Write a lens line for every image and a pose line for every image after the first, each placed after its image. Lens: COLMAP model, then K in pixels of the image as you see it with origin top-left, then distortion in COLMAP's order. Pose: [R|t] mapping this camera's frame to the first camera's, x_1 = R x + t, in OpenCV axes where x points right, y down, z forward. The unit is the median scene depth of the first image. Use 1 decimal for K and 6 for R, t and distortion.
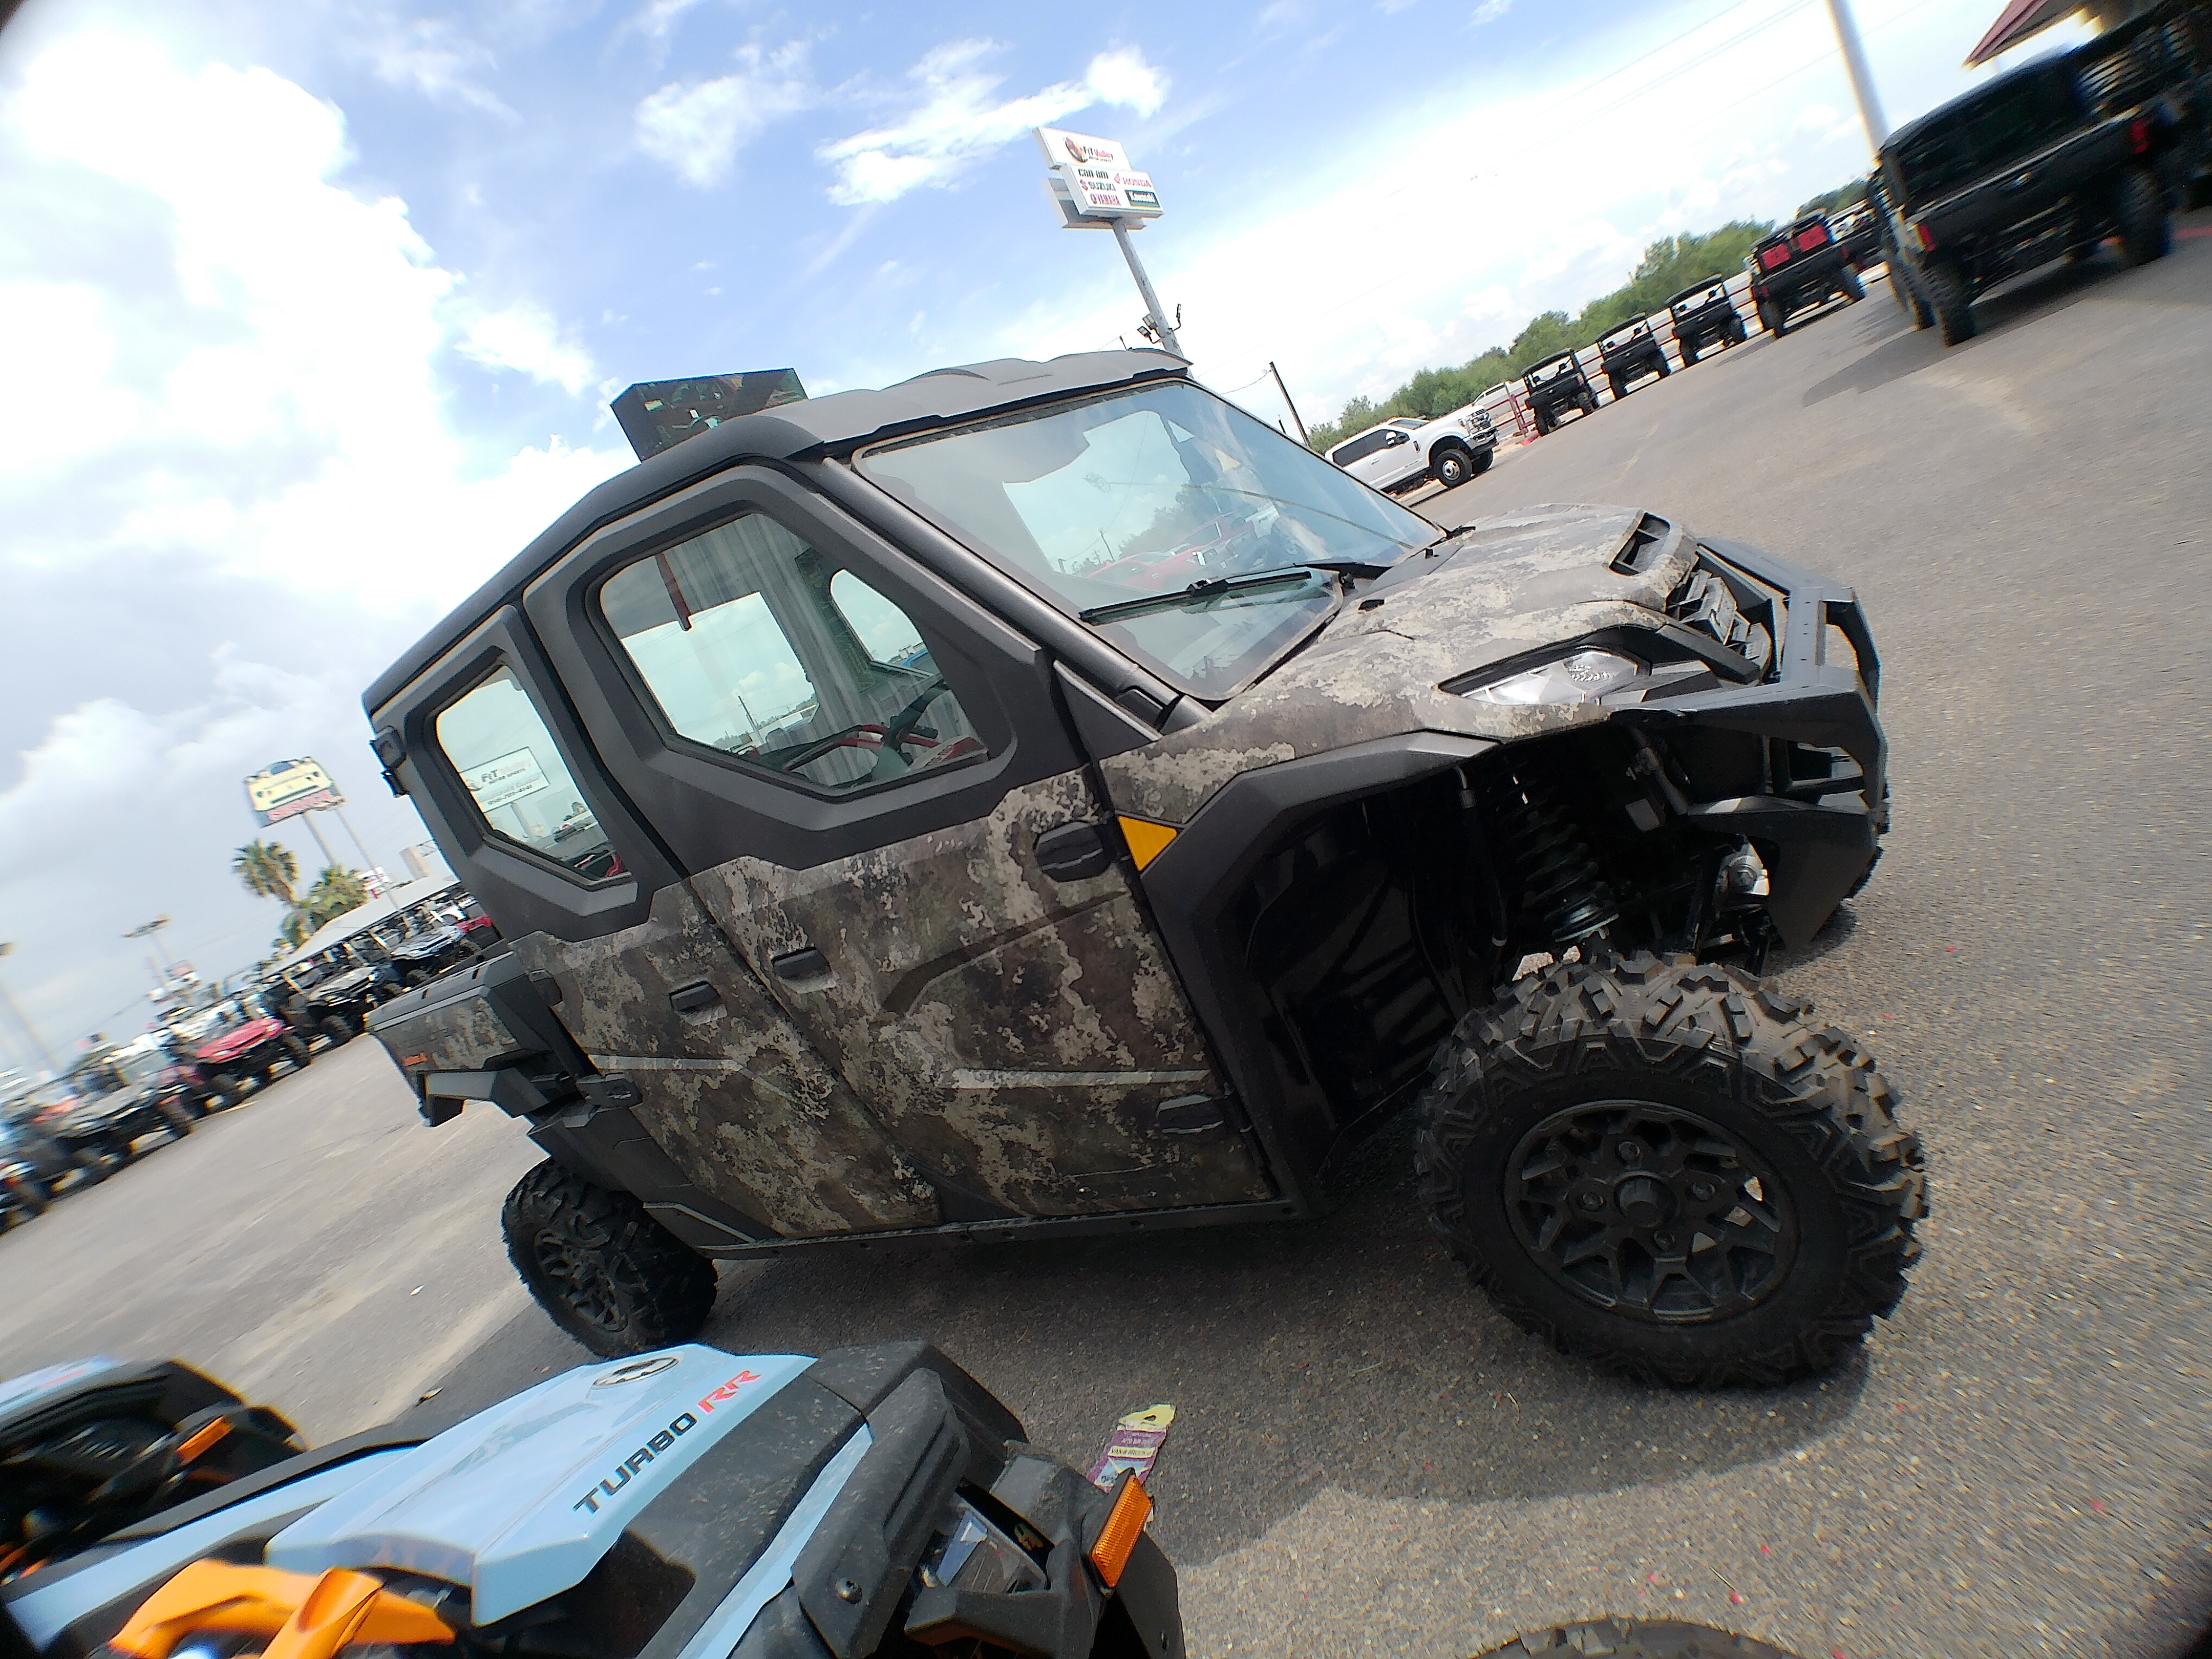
lens RADIAL K [[1214.5, 0, 1148.2], [0, 1214.5, 828.9], [0, 0, 1]] dist [-0.030978, 0.000144]
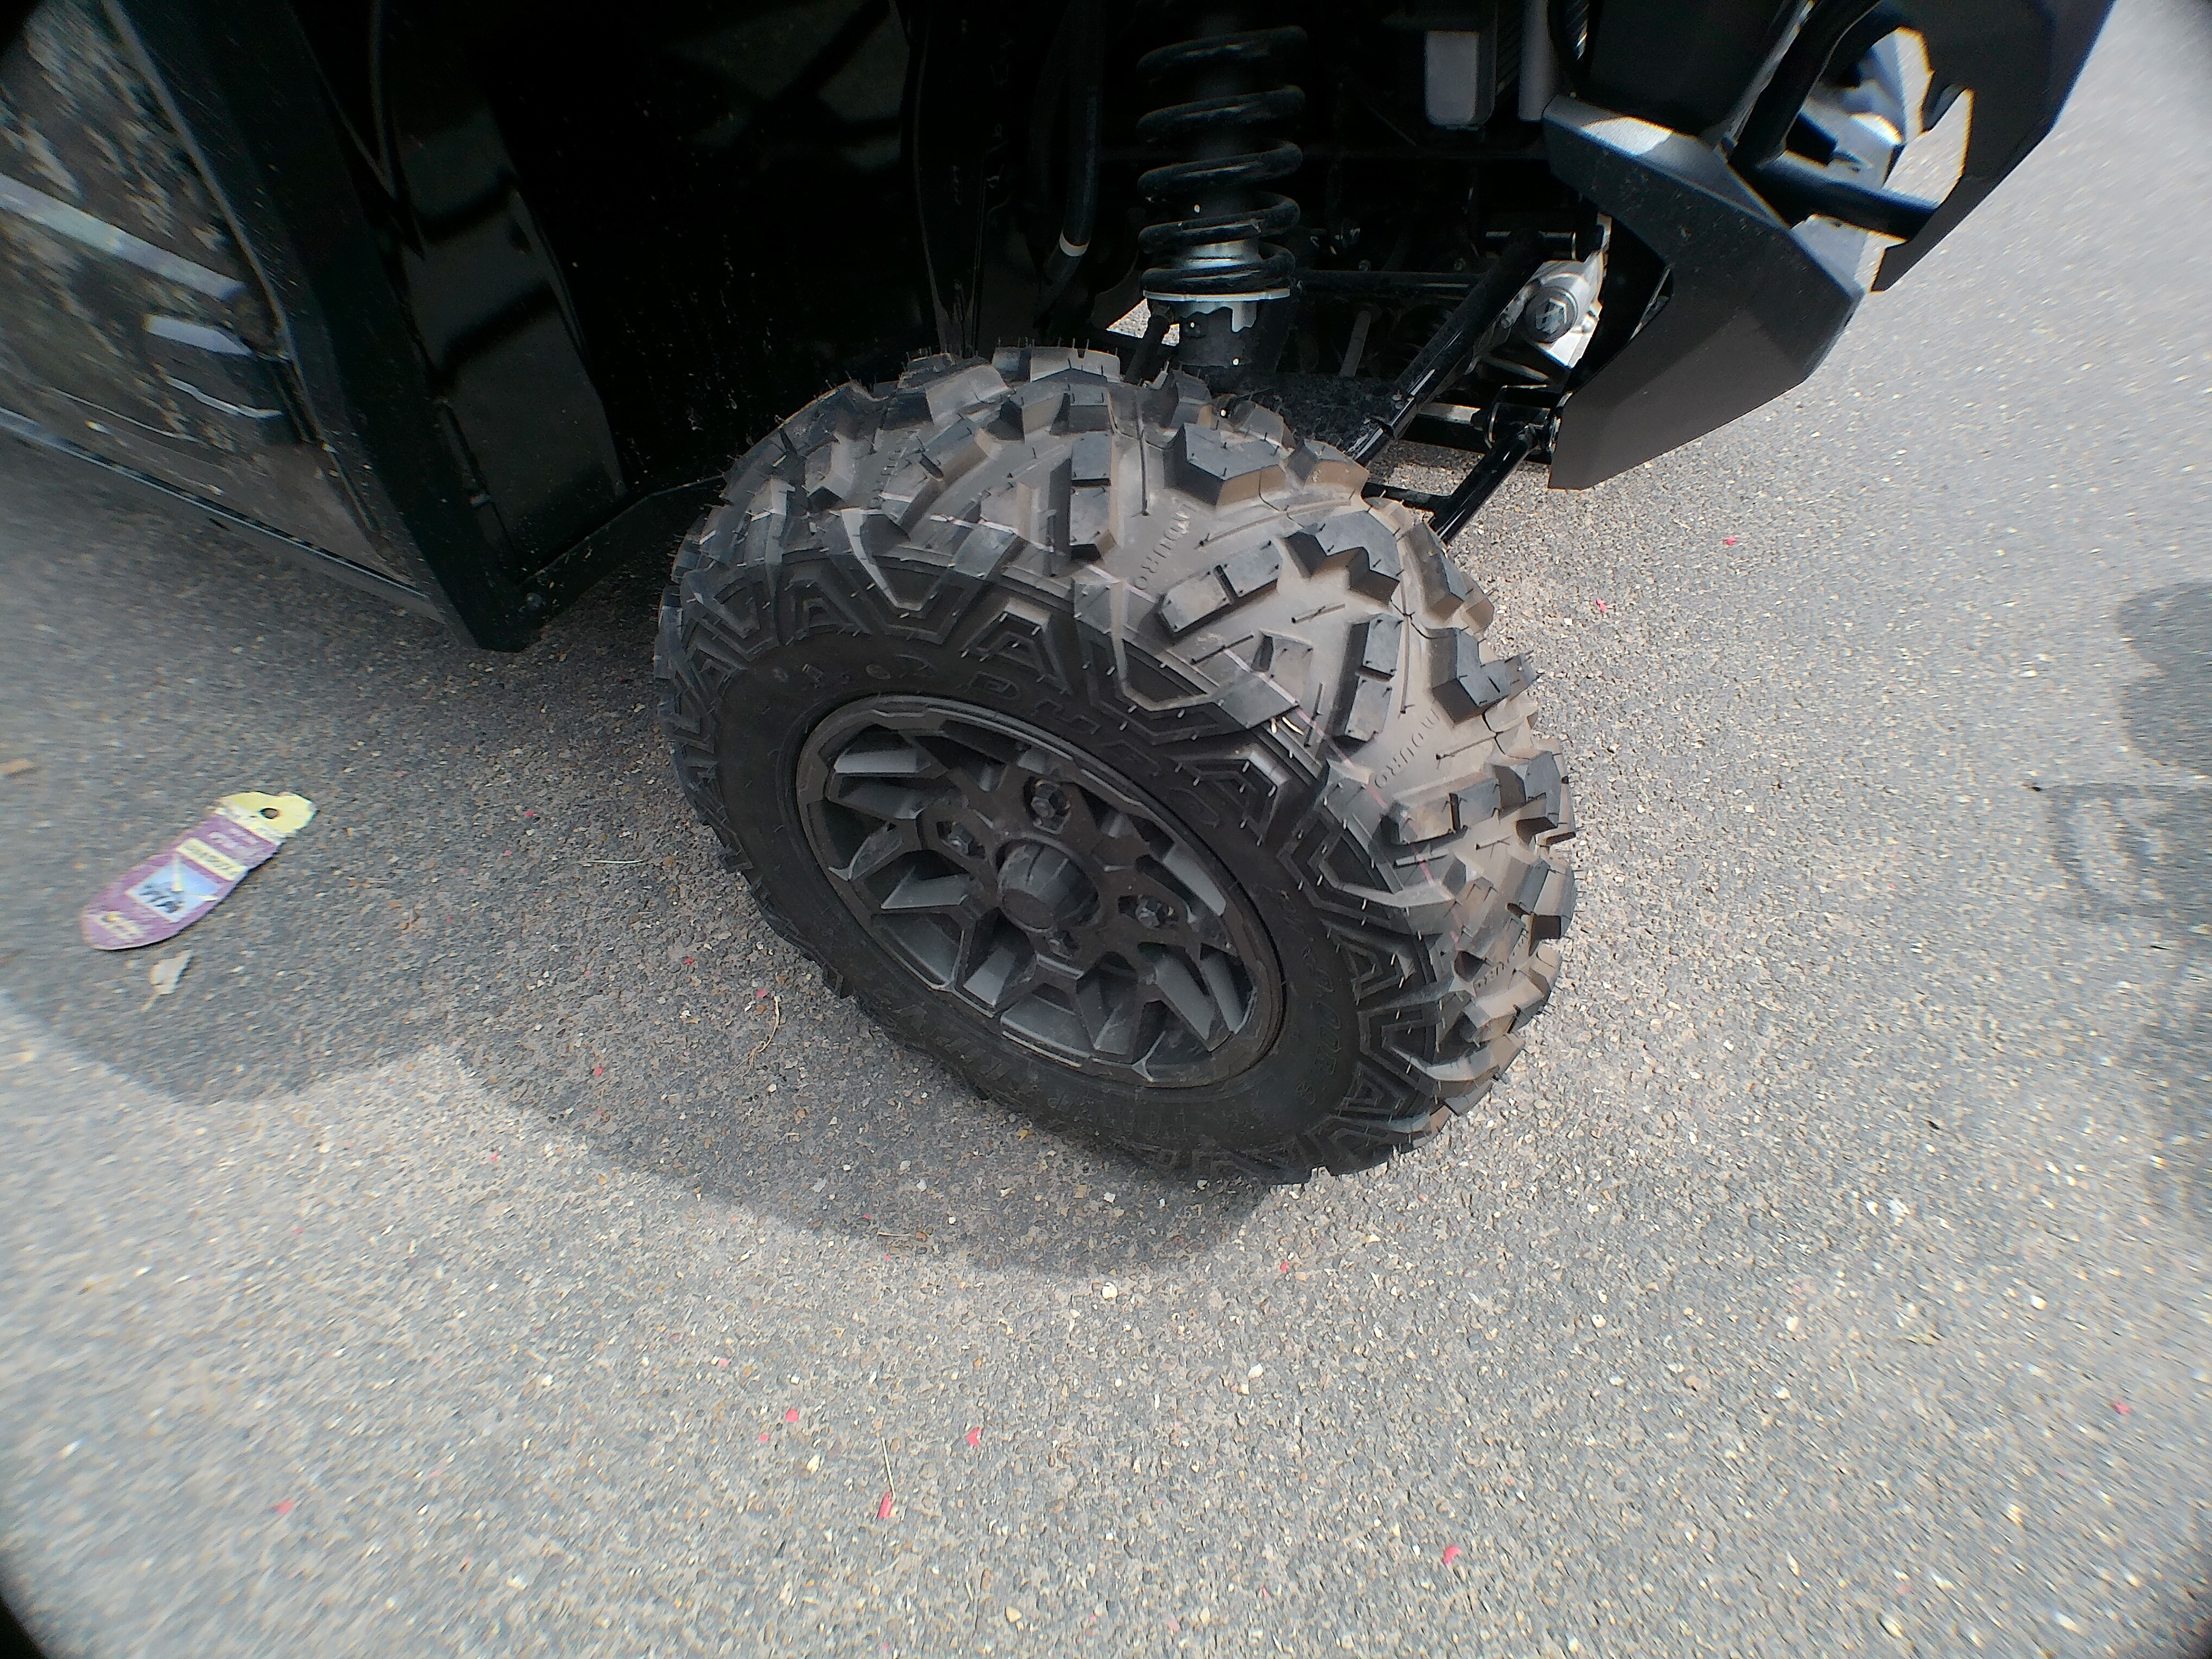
lens RADIAL K [[1183.7, 0, 1112.1], [0, 1183.7, 860.8], [0, 0, 1]] dist [-0.019154, 0.000728]
pose [[0.915821, 0.246167, 0.317290, 0.290129], [-0.387532, 0.748930, 0.537516, 0.022851], [-0.105309, -0.615229, 0.781283, 0.640889]]
